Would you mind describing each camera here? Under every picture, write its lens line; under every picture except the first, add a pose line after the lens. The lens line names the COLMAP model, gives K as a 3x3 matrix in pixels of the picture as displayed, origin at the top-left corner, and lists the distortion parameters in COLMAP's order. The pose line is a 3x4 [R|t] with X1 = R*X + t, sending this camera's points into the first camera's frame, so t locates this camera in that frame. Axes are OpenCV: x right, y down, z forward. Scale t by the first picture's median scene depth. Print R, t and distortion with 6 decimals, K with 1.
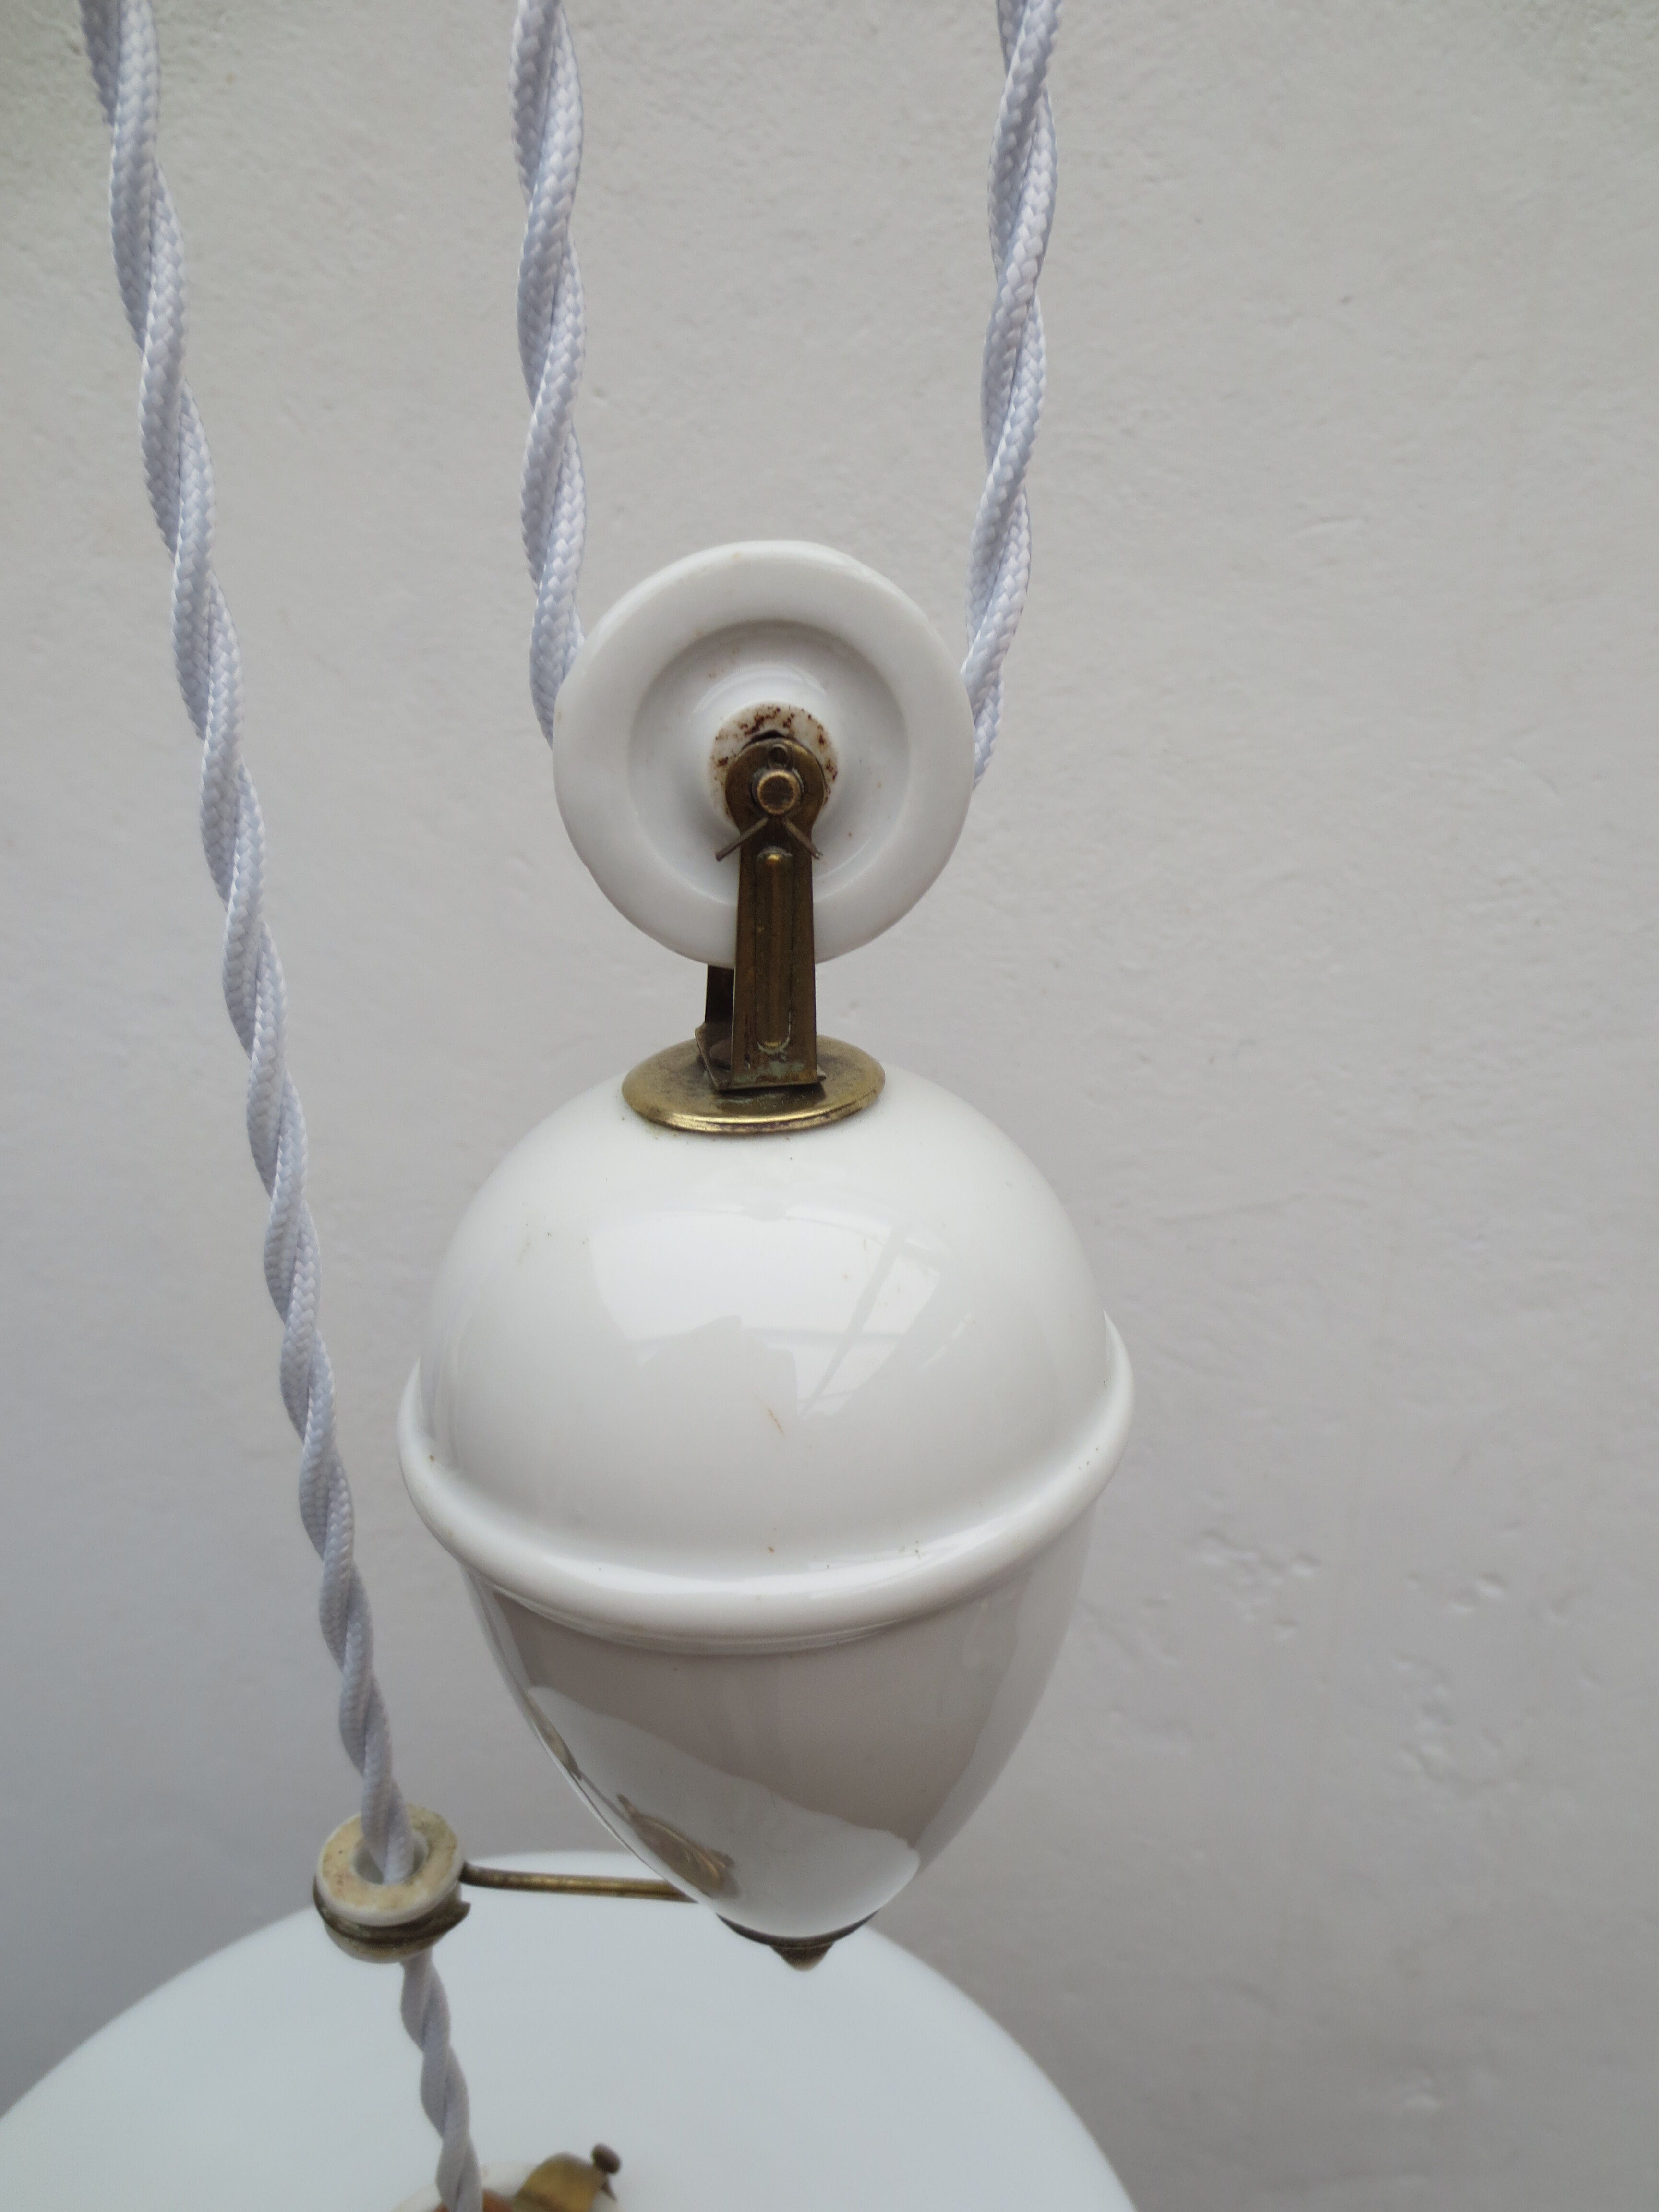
lens RADIAL K [[1578.9, 0, 837.9], [0, 1578.9, 1120.5], [0, 0, 1]] dist [-0.033049, 0.027413]
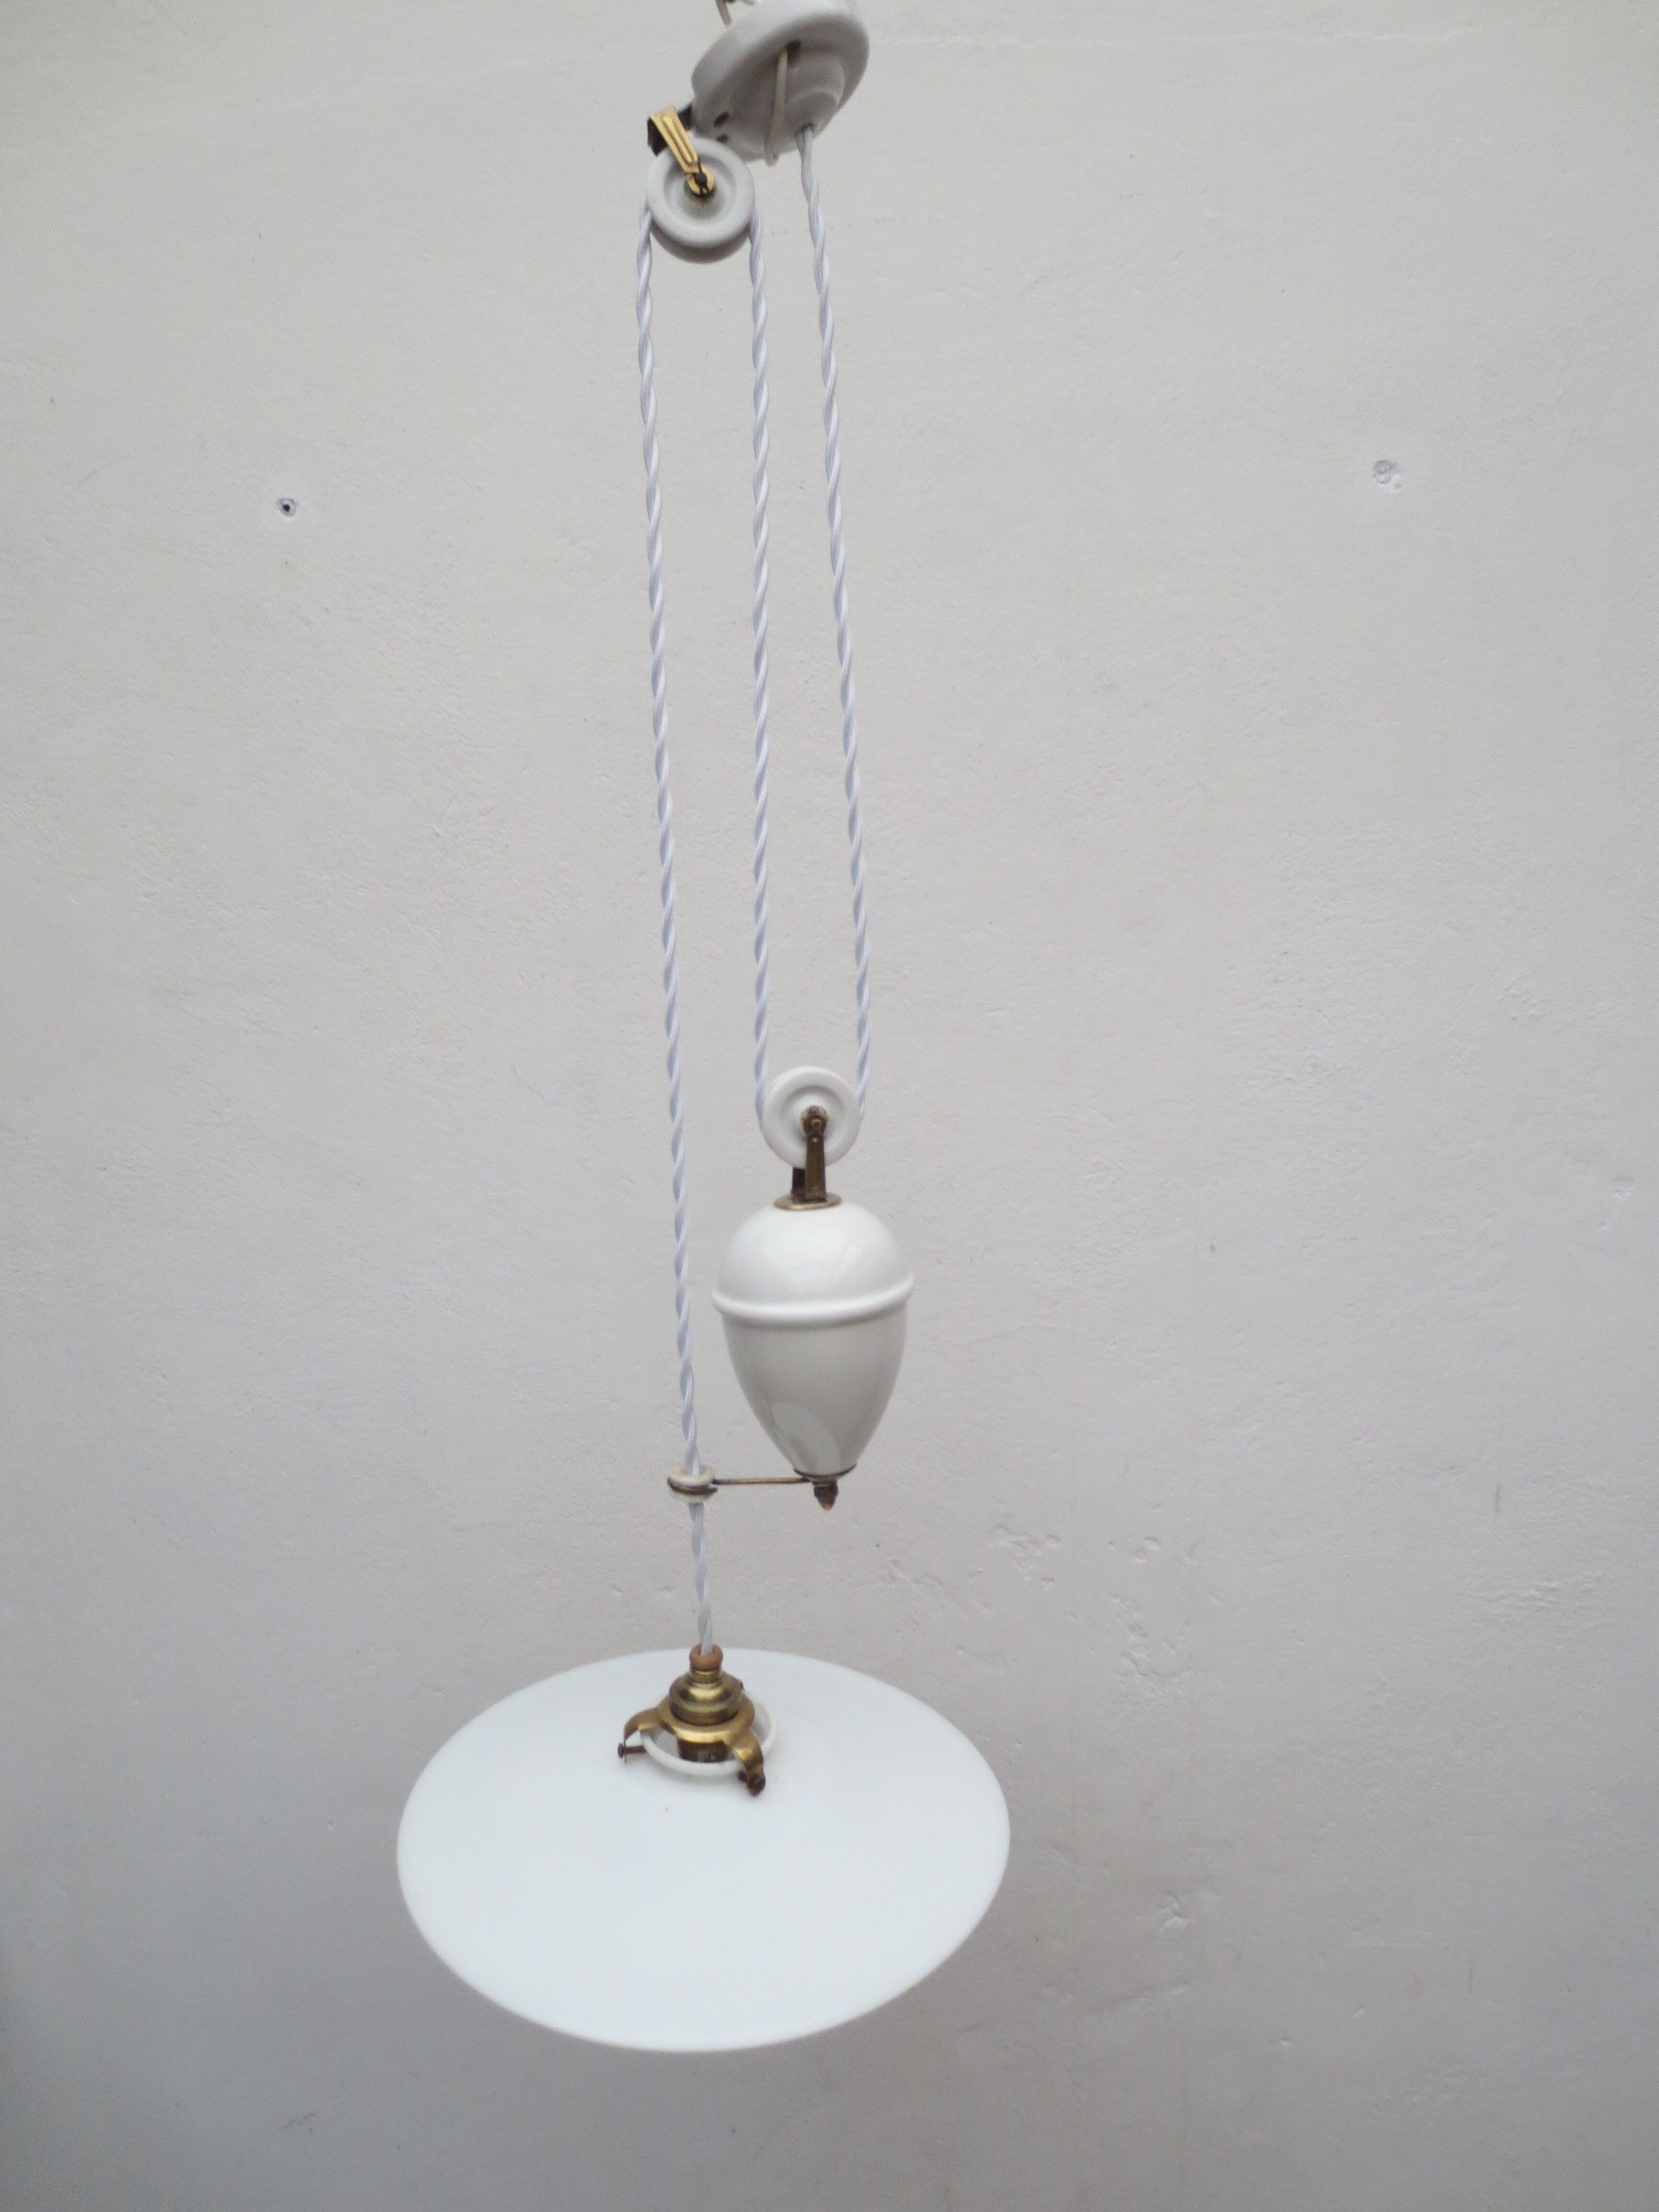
lens RADIAL K [[1580.6, 0, 829.5], [0, 1580.6, 1106.0], [0, 0, 1]] dist [-0.036746, 0.002732]
pose [[0.994491, -0.044628, 0.094851, -0.133243], [0.066223, 0.968889, -0.238470, 0.251388], [-0.081258, 0.243437, 0.966507, -1.035515]]
